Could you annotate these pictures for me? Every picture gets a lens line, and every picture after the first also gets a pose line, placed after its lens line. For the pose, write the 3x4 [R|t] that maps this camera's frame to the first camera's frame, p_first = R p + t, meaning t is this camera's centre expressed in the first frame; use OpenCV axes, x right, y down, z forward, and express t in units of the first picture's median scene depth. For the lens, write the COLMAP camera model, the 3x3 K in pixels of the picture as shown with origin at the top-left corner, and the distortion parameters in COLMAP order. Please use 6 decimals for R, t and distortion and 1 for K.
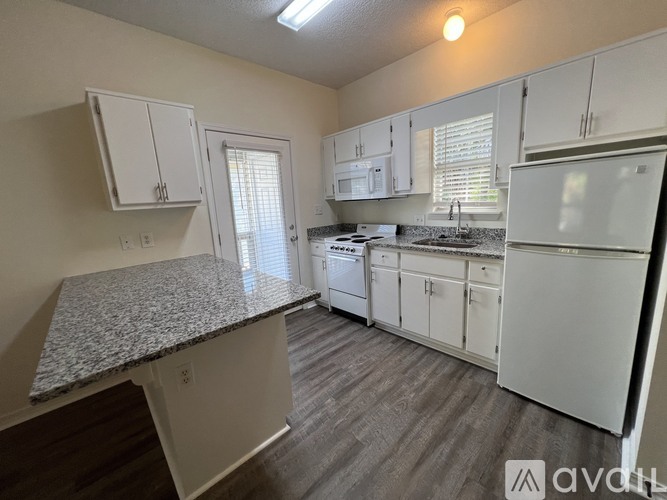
lens RADIAL K [[266.2, 0, 335.9], [0, 266.2, 249.8], [0, 0, 1]] dist [0.000076, 0.000278]
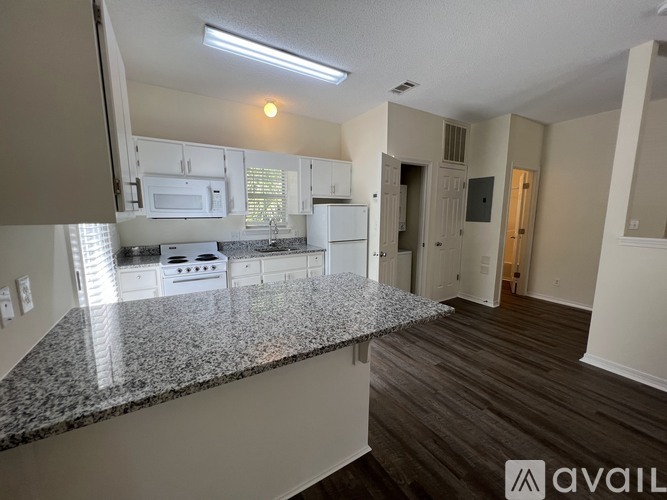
lens RADIAL K [[266.2, 0, 333.5], [0, 266.2, 249.3], [0, 0, 1]] dist [0.000076, 0.000278]
pose [[0.202250, -0.081015, 0.975977, -1.194277], [0.170582, 0.984253, 0.046353, -0.052789], [-0.964363, 0.157109, 0.212885, 0.504789]]
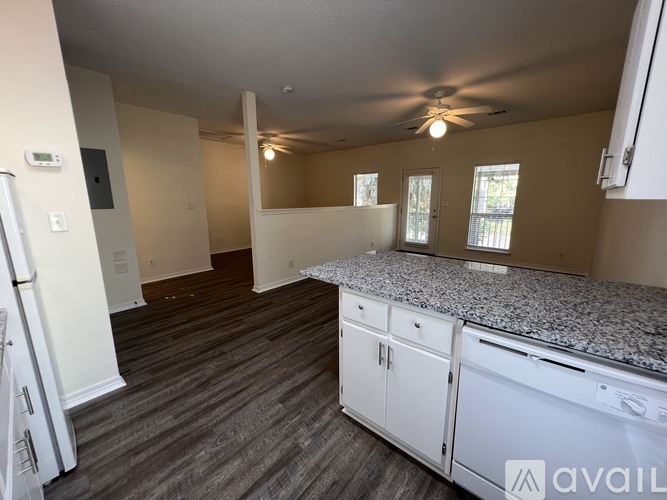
lens RADIAL K [[266.2, 0, 335.1], [0, 266.2, 249.6], [0, 0, 1]] dist [0.000076, 0.000278]
pose [[-0.993094, 0.080750, -0.085106, -0.091135], [0.042479, 0.923703, 0.380748, -0.301002], [0.109358, 0.374503, -0.920754, 1.538005]]
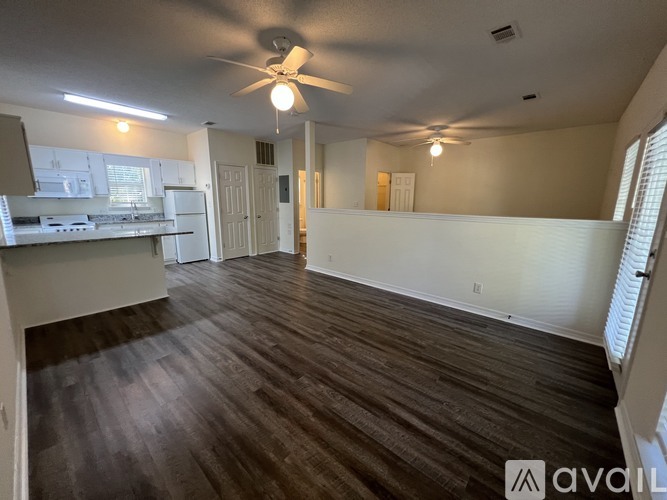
lens RADIAL K [[266.2, 0, 332.8], [0, 266.2, 249.5], [0, 0, 1]] dist [0.000076, 0.000278]
pose [[-0.095115, -0.131819, 0.986700, -2.456182], [0.182700, 0.972046, 0.147473, 0.230477], [-0.978557, 0.194297, -0.068372, -0.481338]]
